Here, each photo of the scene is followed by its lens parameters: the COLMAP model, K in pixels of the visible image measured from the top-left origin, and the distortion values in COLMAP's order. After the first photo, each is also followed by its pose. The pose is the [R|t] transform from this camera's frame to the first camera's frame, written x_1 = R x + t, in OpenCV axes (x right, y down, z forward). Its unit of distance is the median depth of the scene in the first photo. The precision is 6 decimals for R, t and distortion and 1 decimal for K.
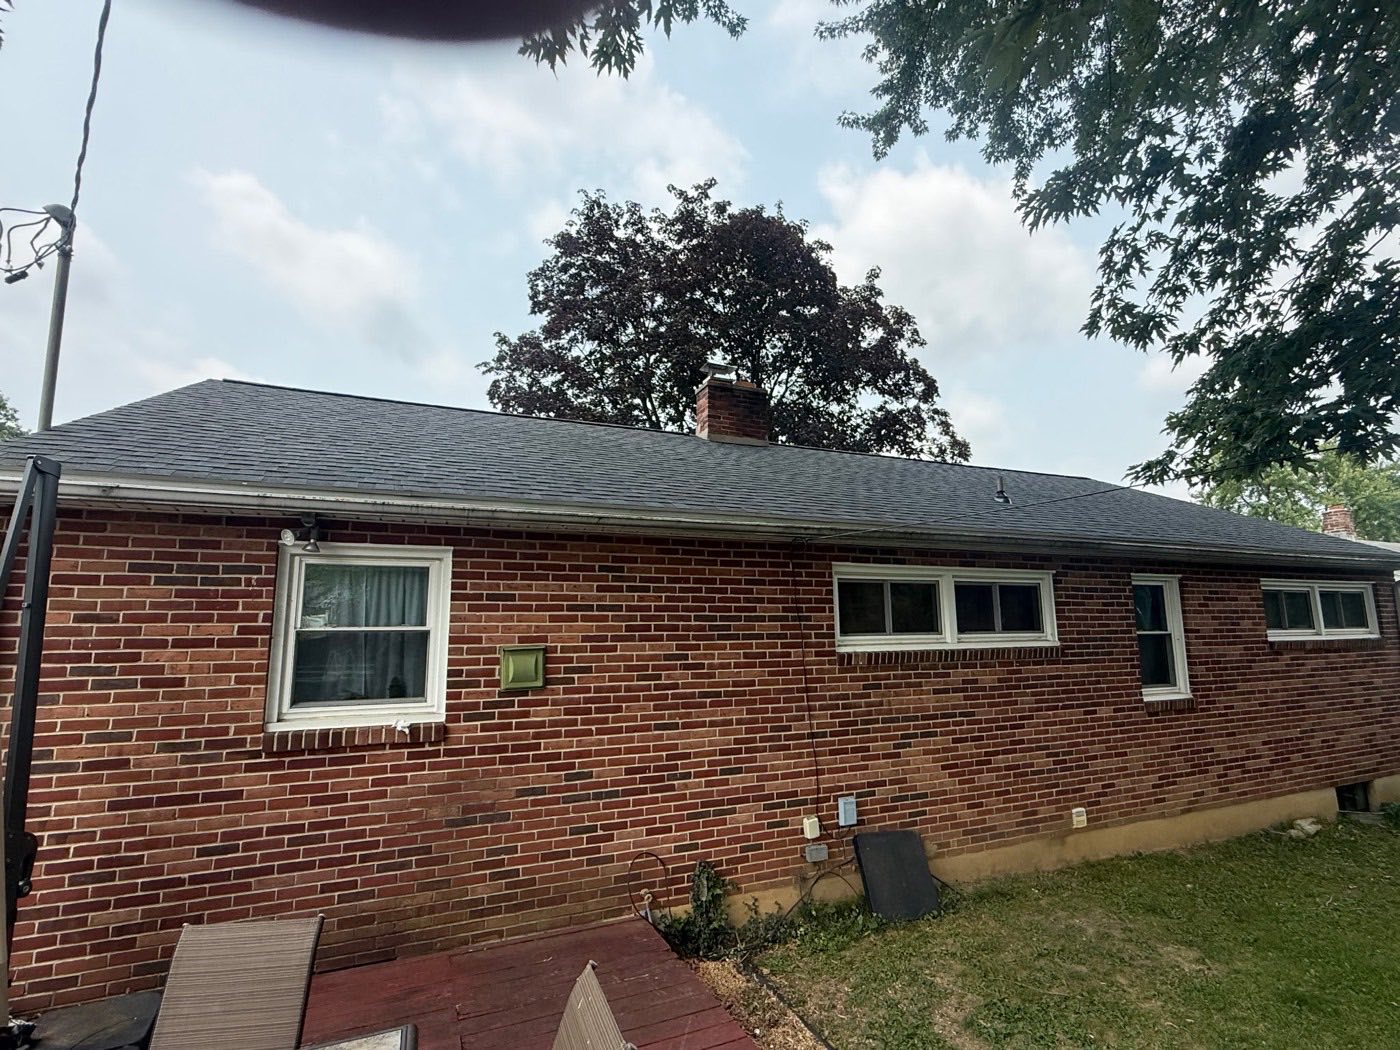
lens RADIAL K [[710.5, 0, 700.7], [0, 710.5, 533.2], [0, 0, 1]] dist [-0.003834, -0.000928]
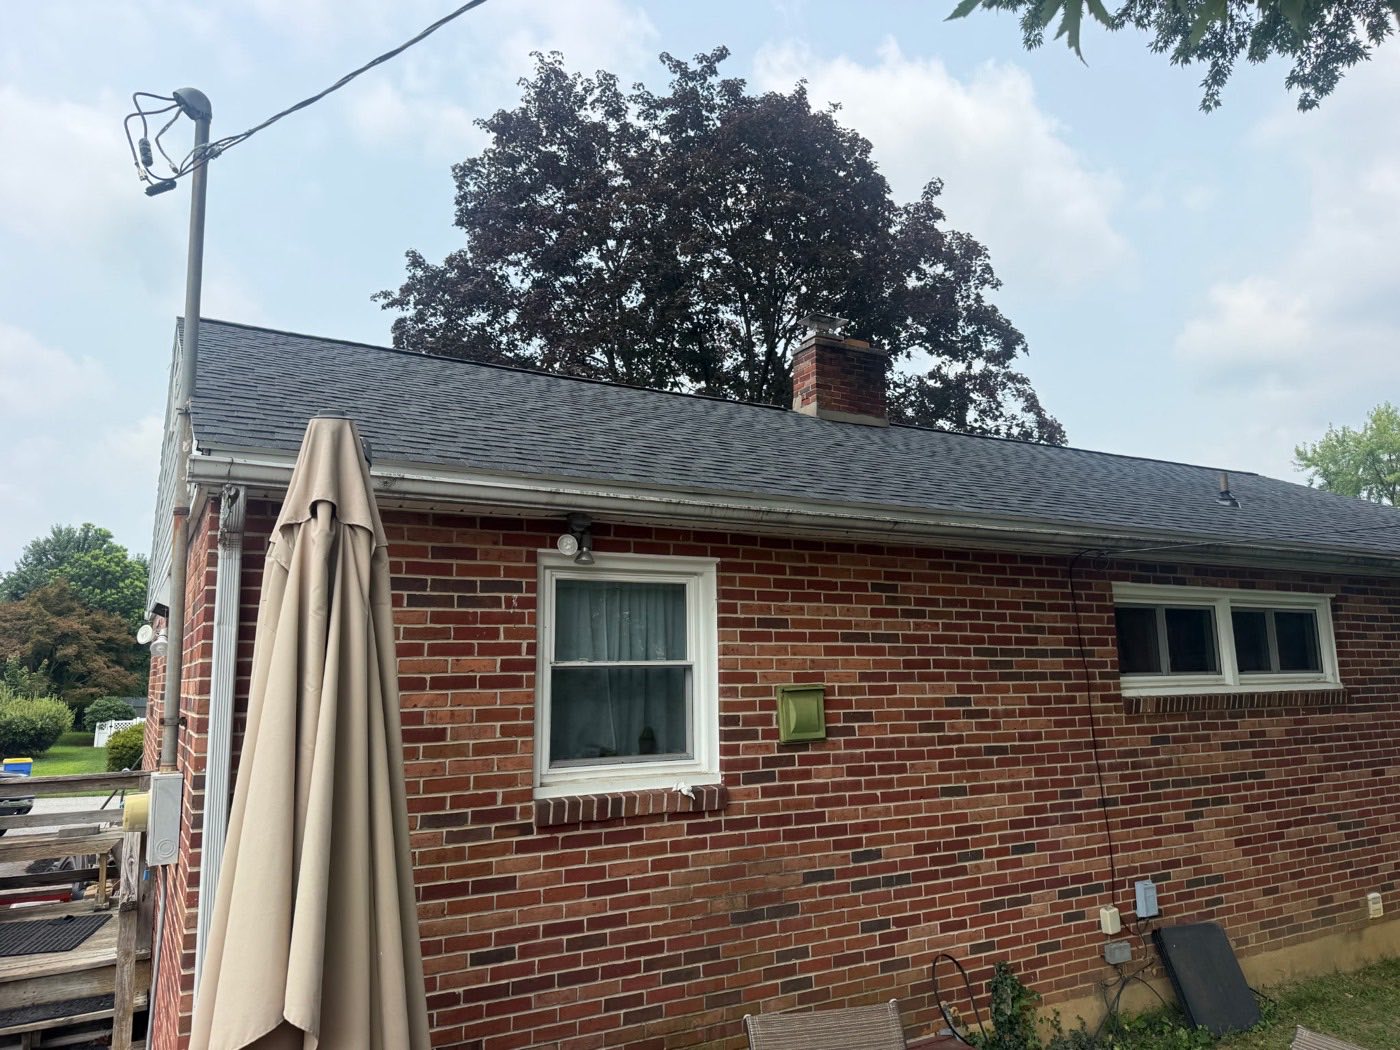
lens RADIAL K [[1026.4, 0, 700.0], [0, 1026.4, 525.0], [0, 0, 1]] dist [0.031915, -0.048477]
pose [[0.994627, 0.009846, 0.103051, -0.408795], [-0.008069, 0.999812, -0.017650, 0.002528], [-0.103205, 0.016724, 0.994519, -0.090333]]
